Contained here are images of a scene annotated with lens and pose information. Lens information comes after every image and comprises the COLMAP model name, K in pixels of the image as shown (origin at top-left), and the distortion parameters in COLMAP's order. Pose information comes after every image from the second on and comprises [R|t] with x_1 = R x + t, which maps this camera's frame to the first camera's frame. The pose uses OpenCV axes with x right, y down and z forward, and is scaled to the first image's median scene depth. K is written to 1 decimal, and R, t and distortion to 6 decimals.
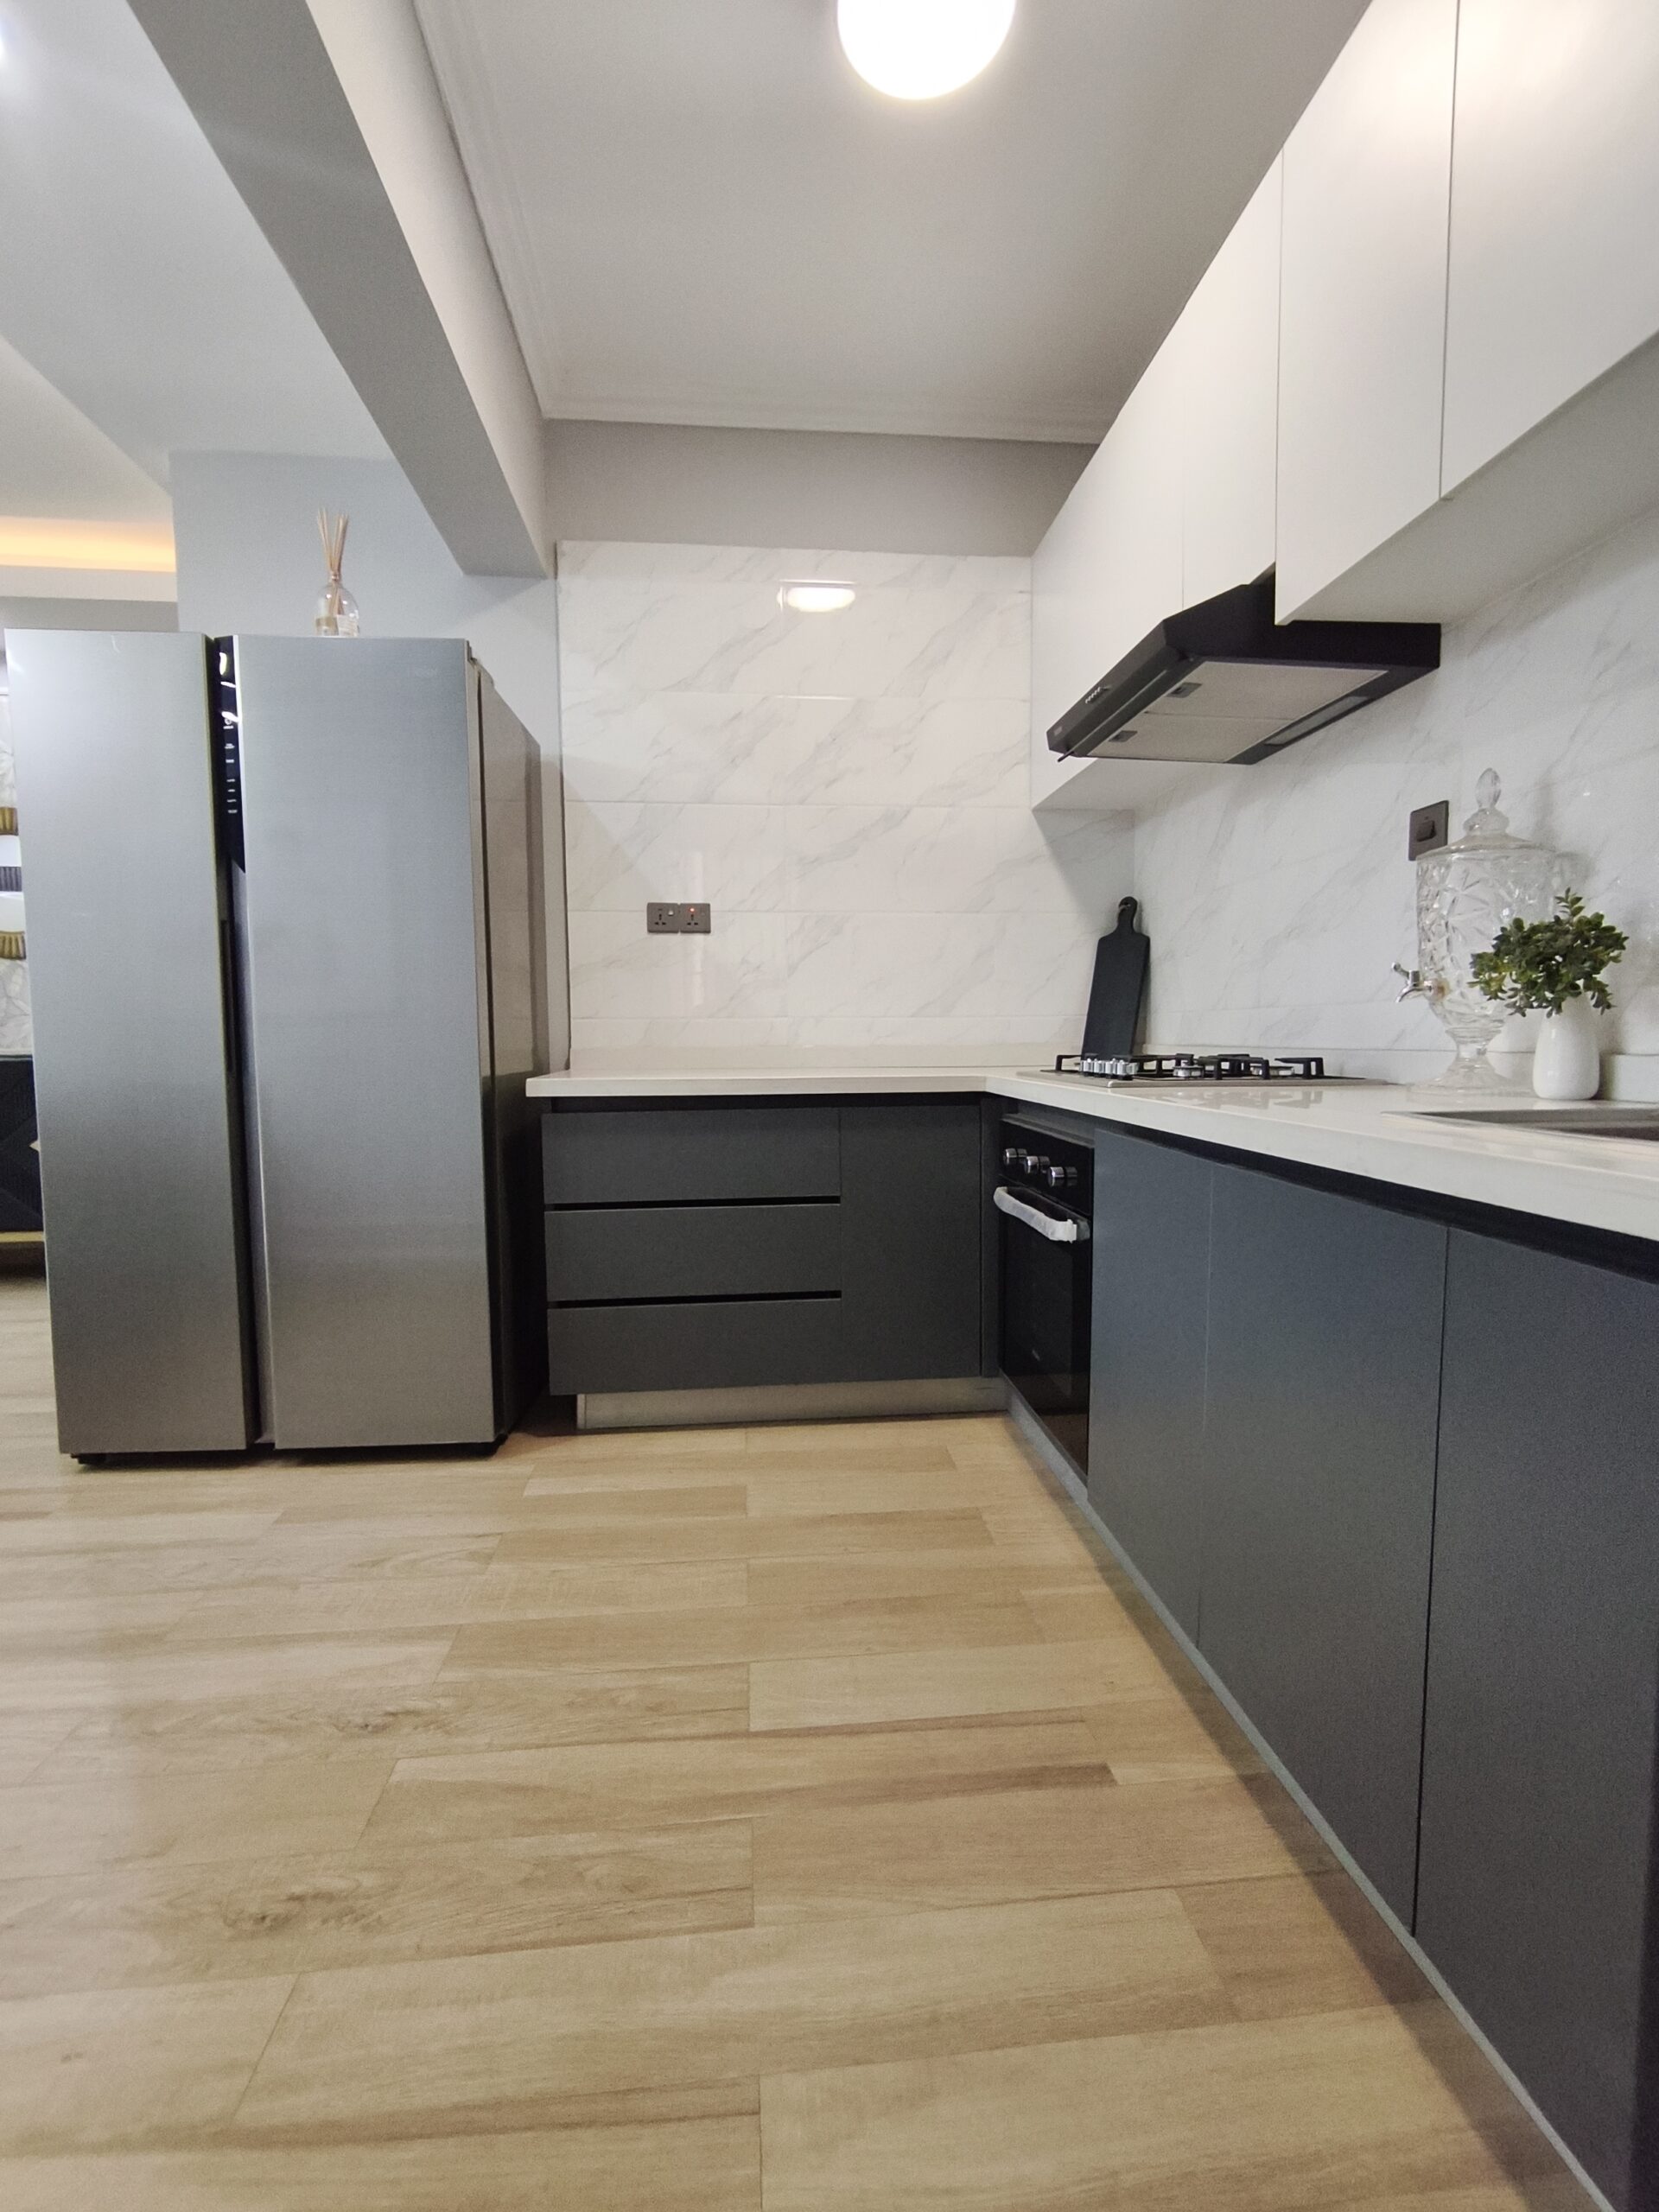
lens RADIAL K [[972.4, 0, 828.6], [0, 972.4, 1109.5], [0, 0, 1]] dist [-0.002507, 0.000112]
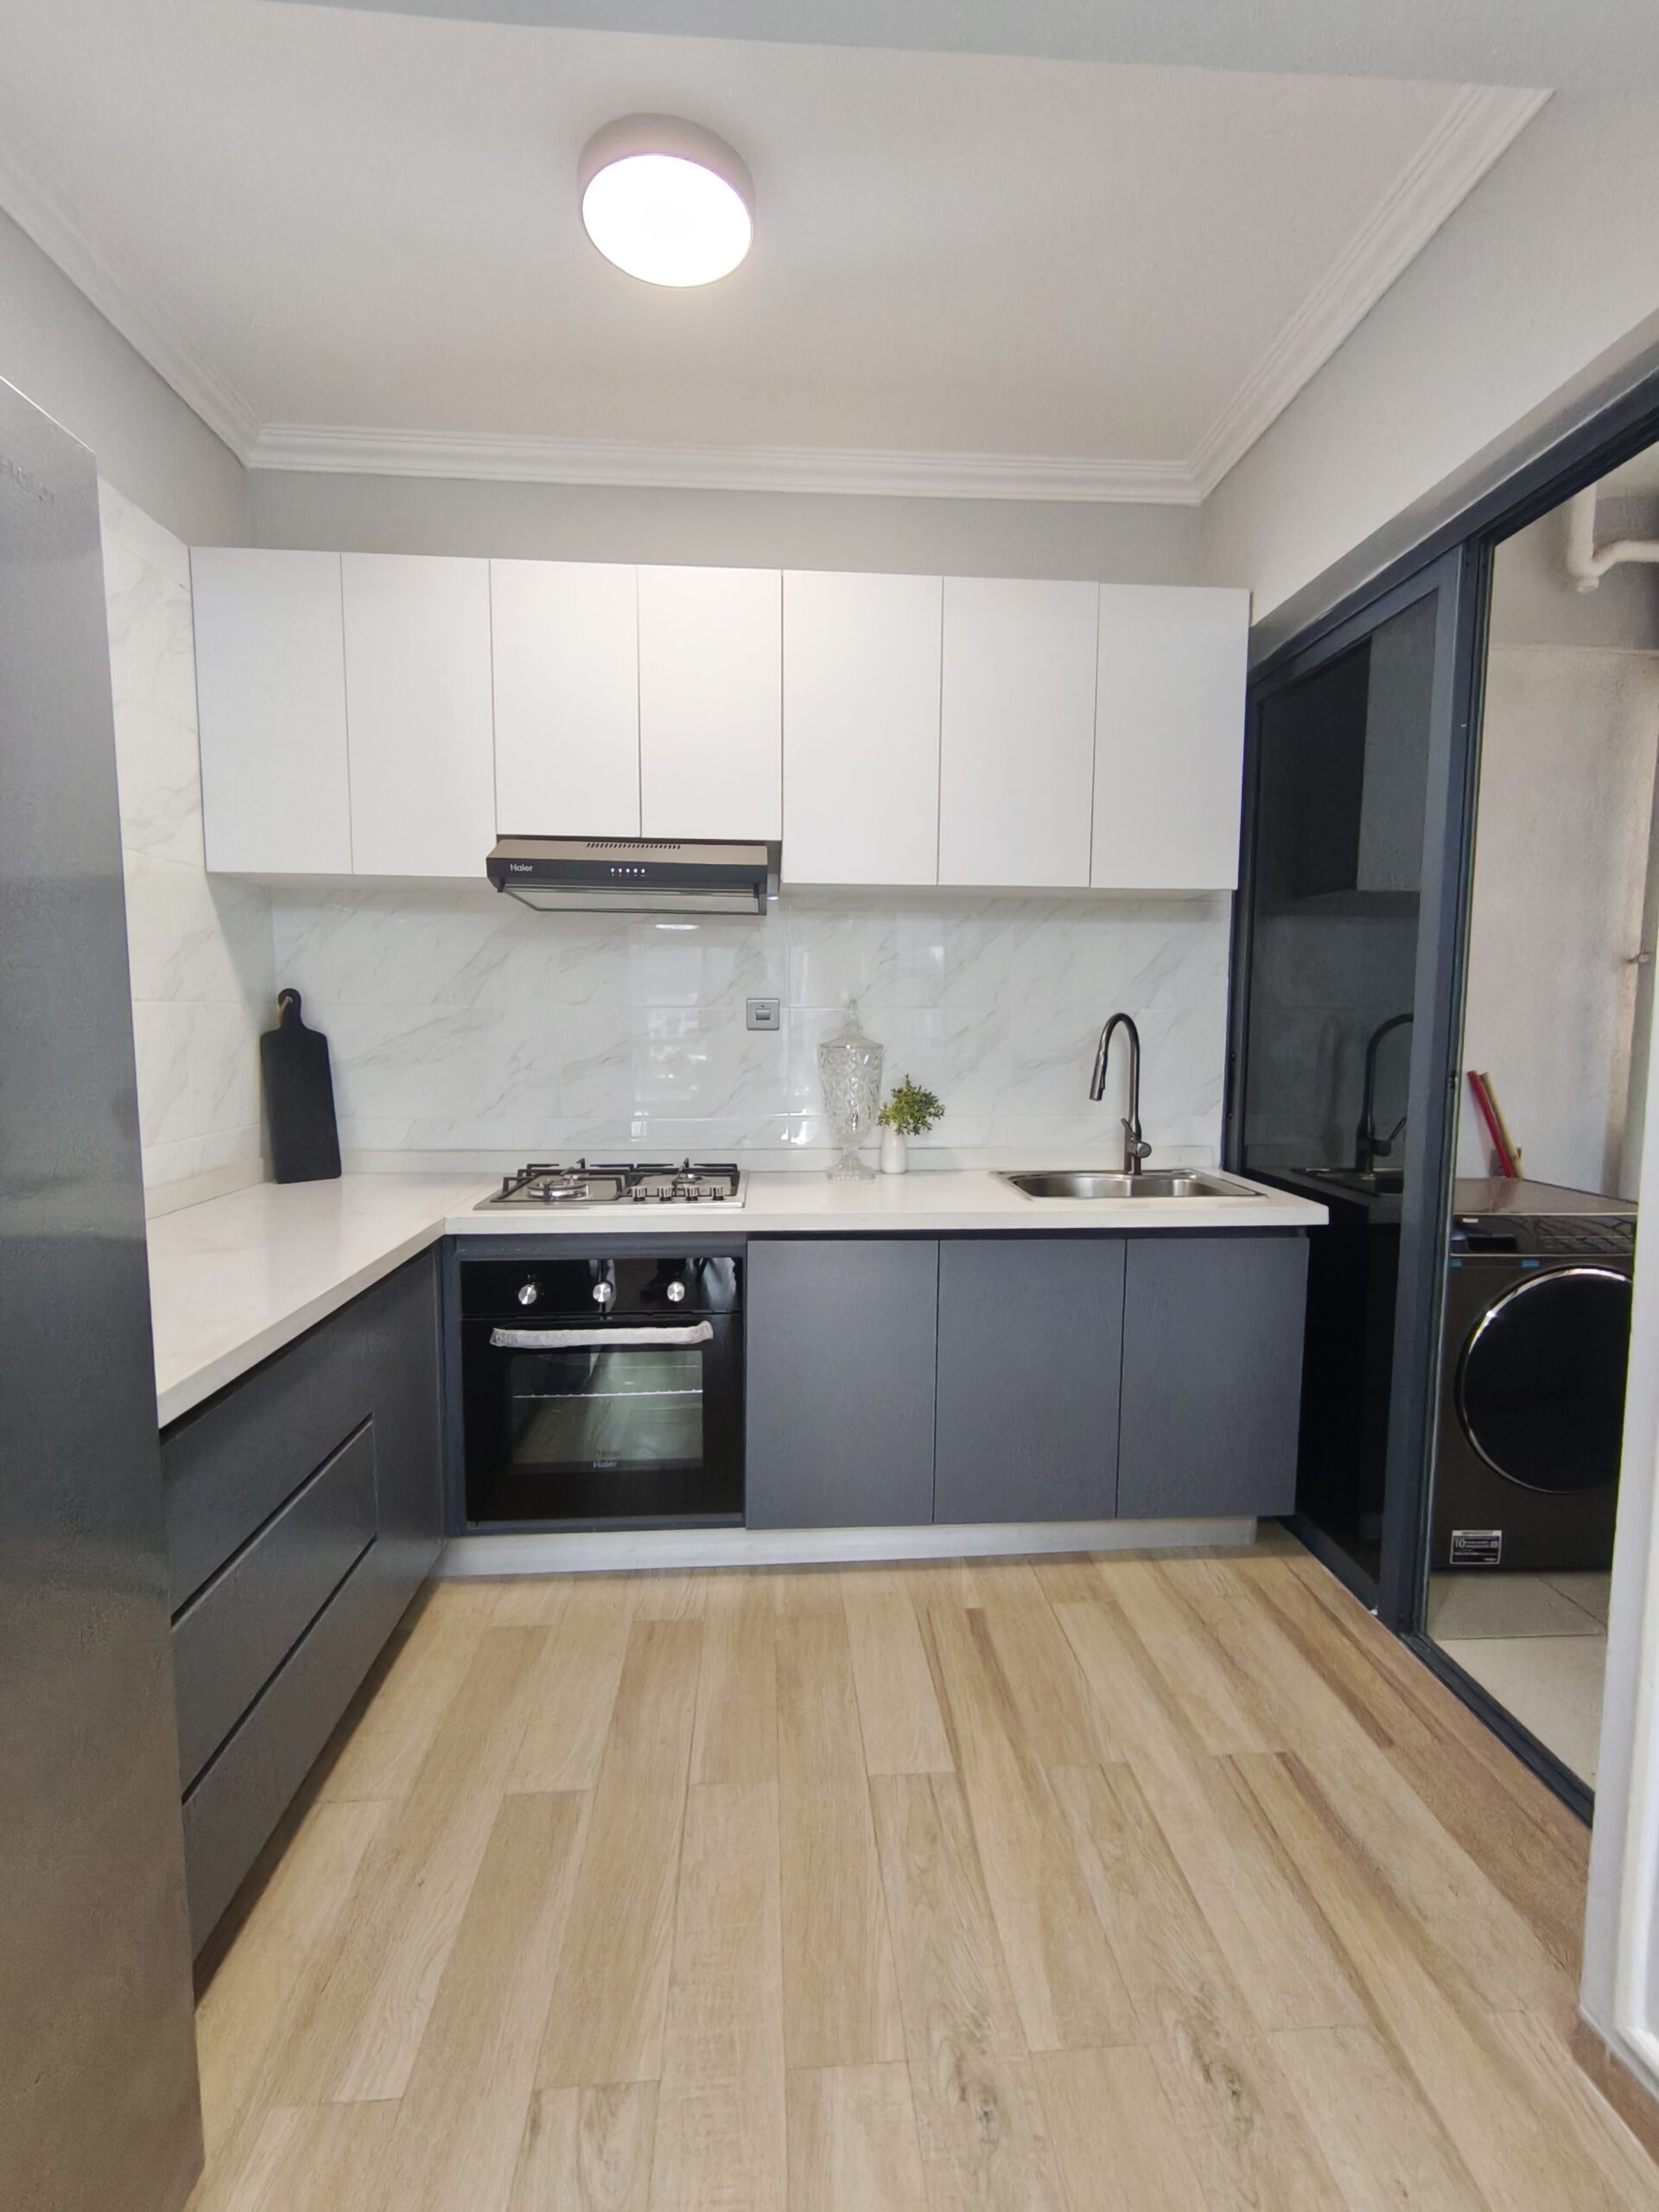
lens RADIAL K [[972.4, 0, 838.6], [0, 972.4, 1110.8], [0, 0, 1]] dist [-0.002507, 0.000112]
pose [[0.038248, -0.083343, 0.995787, -1.374487], [0.073496, 0.994051, 0.080375, -0.342420], [-0.996562, 0.070112, 0.044146, 1.131433]]
